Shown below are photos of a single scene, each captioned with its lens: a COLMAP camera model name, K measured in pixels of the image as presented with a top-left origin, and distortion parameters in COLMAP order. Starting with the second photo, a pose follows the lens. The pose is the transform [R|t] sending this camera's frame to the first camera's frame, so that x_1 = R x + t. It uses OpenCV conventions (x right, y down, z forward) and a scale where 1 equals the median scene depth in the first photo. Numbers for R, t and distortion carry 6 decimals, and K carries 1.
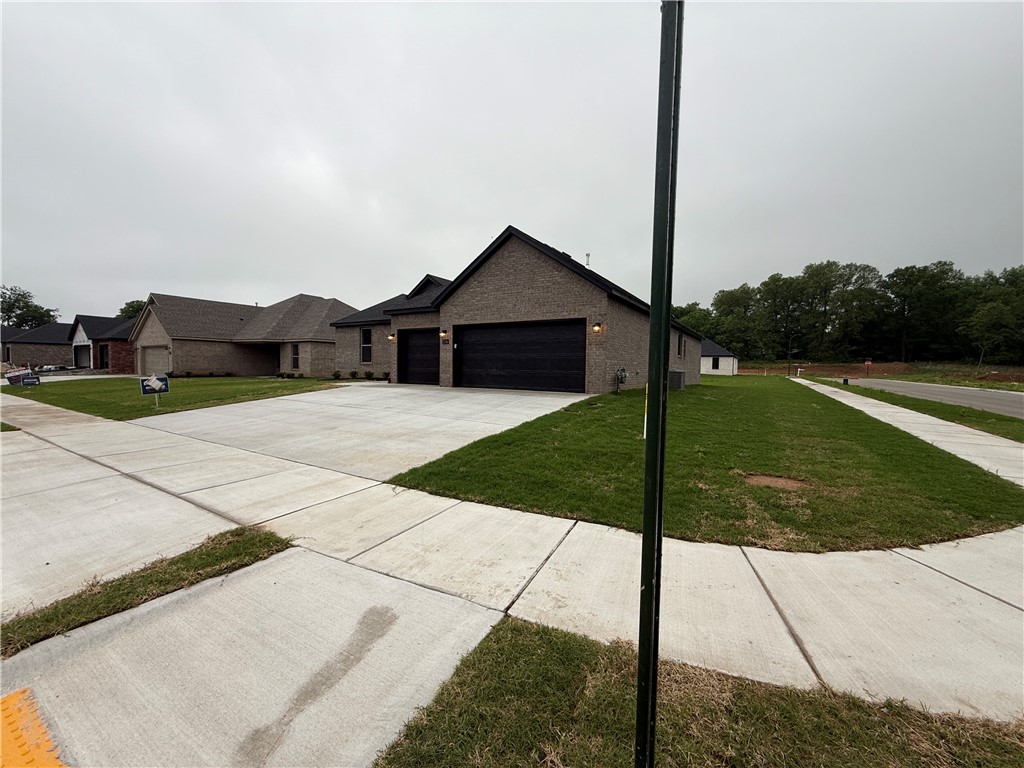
lens RADIAL K [[407.8, 0, 510.1], [0, 407.8, 383.1], [0, 0, 1]] dist [0.000725, 0.000230]
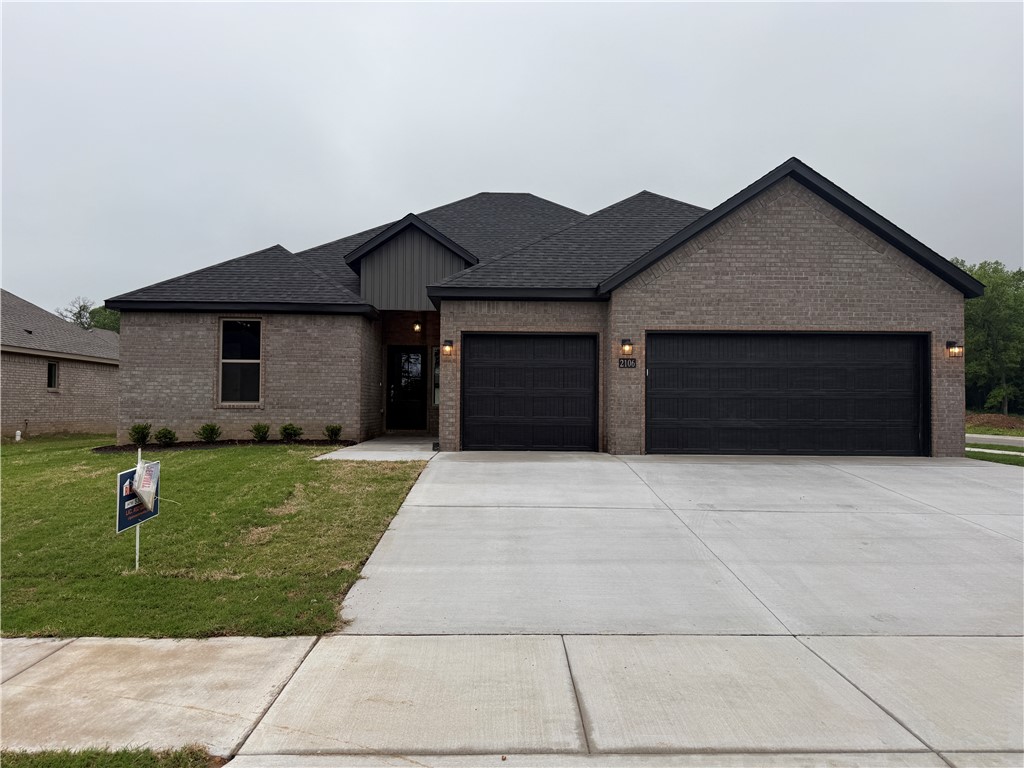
lens RADIAL K [[712.8, 0, 512.0], [0, 712.8, 384.0], [0, 0, 1]] dist [0.126629, -0.208368]
pose [[0.839079, 0.011112, 0.543897, -0.774963], [0.026192, 0.997807, -0.060794, -0.027525], [-0.543379, 0.065257, 0.836947, 0.366341]]
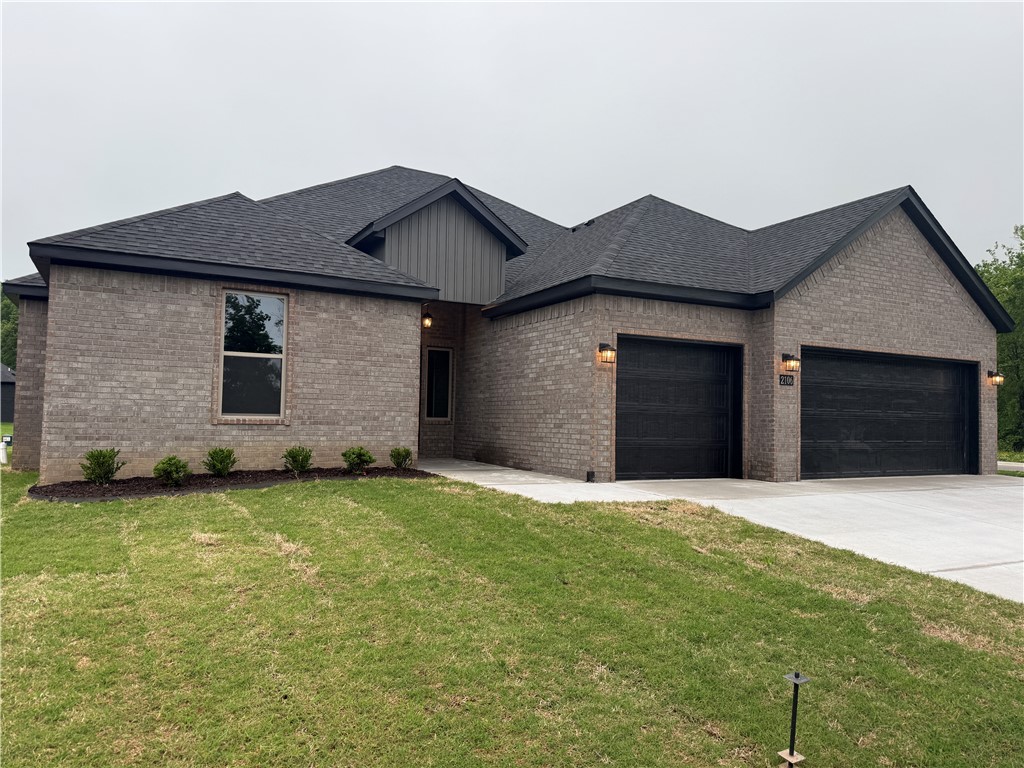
lens RADIAL K [[712.8, 0, 512.0], [0, 712.8, 384.0], [0, 0, 1]] dist [0.126629, -0.208368]
pose [[0.498054, 0.038997, 0.866268, -1.034761], [0.023180, 0.998033, -0.058256, -0.059563], [-0.866836, 0.049095, 0.496171, 0.900105]]
